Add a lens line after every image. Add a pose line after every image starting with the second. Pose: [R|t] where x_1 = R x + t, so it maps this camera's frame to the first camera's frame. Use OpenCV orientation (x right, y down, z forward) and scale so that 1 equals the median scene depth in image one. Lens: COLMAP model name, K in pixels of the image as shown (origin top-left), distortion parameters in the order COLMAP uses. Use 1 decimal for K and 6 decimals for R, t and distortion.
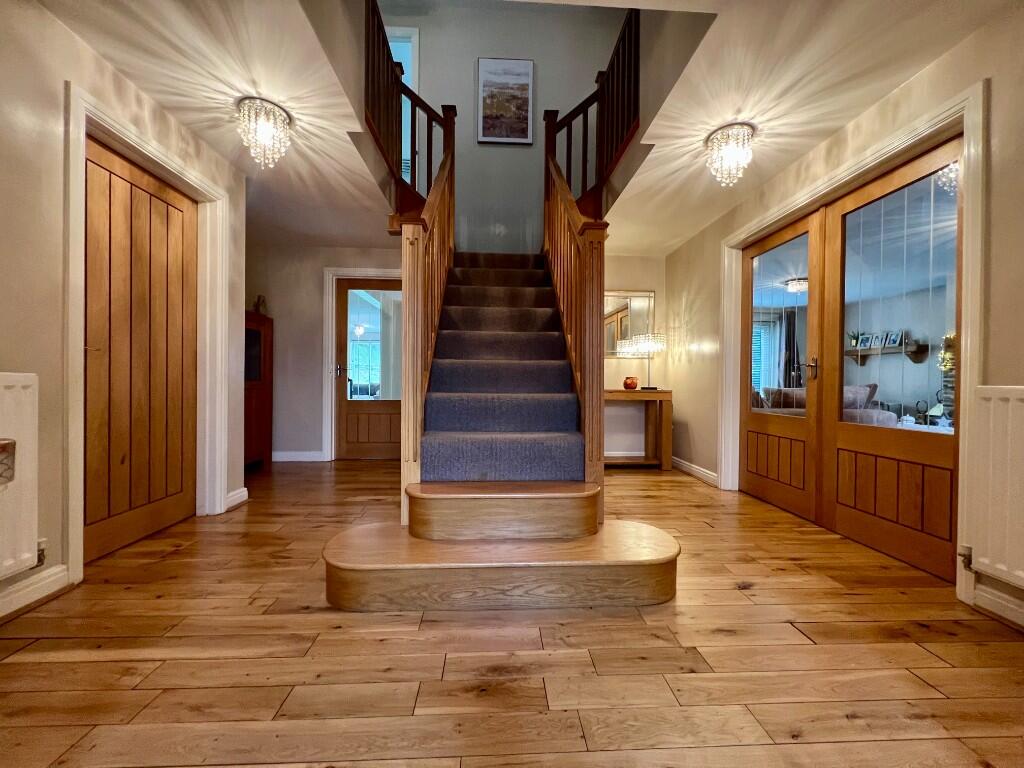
lens RADIAL K [[408.3, 0, 515.1], [0, 408.3, 387.5], [0, 0, 1]] dist [-0.001352, 0.000396]
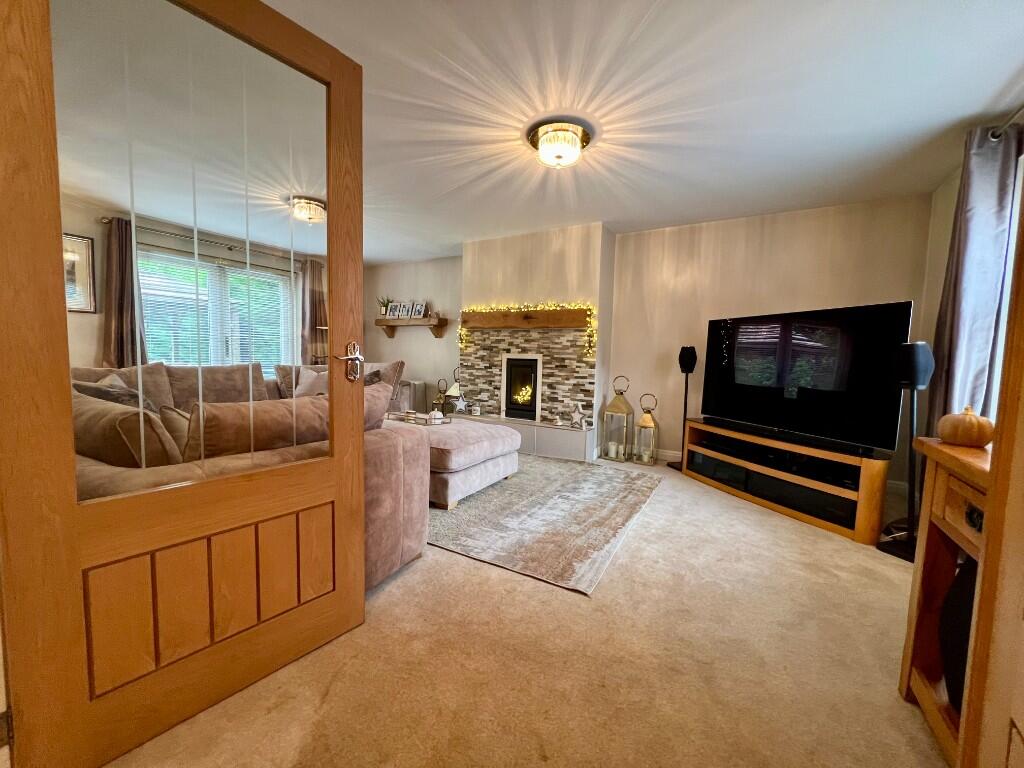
lens RADIAL K [[408.3, 0, 514.8], [0, 408.3, 383.2], [0, 0, 1]] dist [-0.001352, 0.000396]
pose [[0.554116, -0.051997, 0.830814, 0.751872], [-0.011503, 0.997474, 0.070100, -0.058905], [-0.832360, -0.048400, 0.552118, 0.828941]]
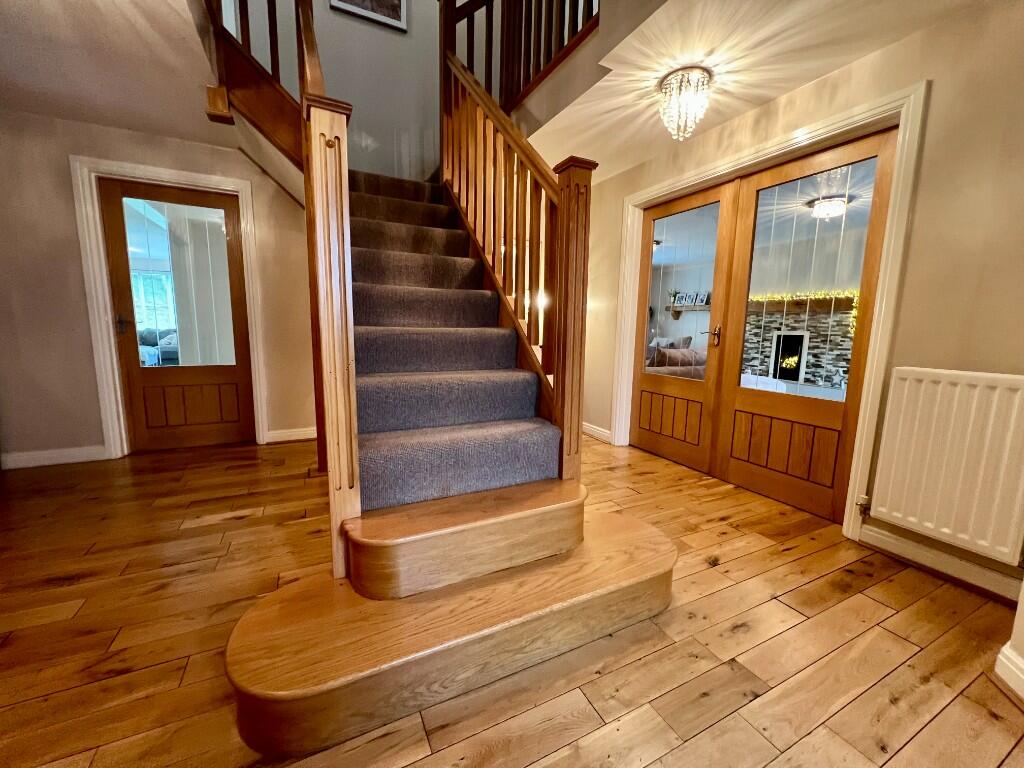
lens RADIAL K [[408.3, 0, 513.0], [0, 408.3, 386.4], [0, 0, 1]] dist [-0.001352, 0.000396]
pose [[0.917427, -0.049766, 0.394780, -0.201062], [-0.005833, 0.990359, 0.138401, -0.064123], [-0.397861, -0.129276, 0.908292, 0.227670]]
